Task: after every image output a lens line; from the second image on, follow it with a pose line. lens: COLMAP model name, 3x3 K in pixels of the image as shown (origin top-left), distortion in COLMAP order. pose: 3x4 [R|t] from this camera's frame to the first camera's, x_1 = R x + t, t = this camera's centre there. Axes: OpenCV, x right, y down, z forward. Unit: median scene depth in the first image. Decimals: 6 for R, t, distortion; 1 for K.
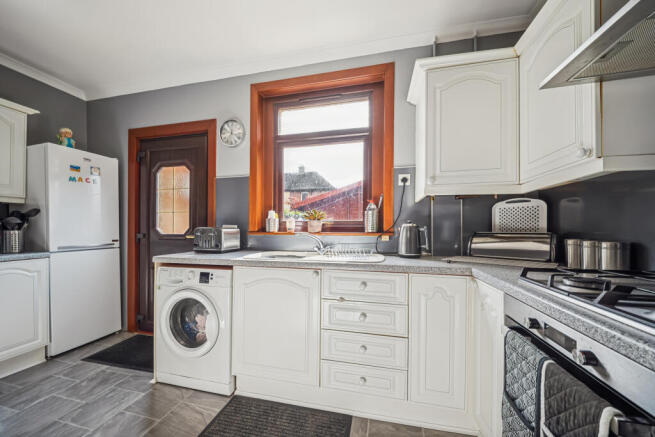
lens RADIAL K [[235.2, 0, 326.1], [0, 235.2, 230.8], [0, 0, 1]] dist [0.000013, 0.000015]
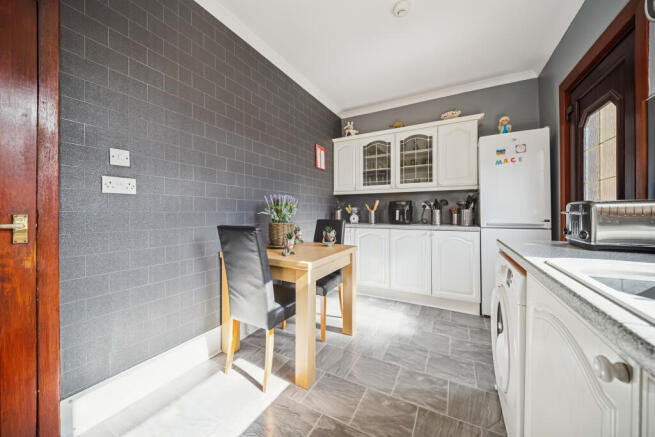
lens RADIAL K [[235.2, 0, 323.9], [0, 235.2, 210.5], [0, 0, 1]] dist [0.000013, 0.000015]
pose [[-0.256416, -0.002641, -0.966563, 0.189815], [-0.003559, 0.999992, -0.001788, 0.009411], [0.966560, 0.002981, -0.256424, 0.491825]]
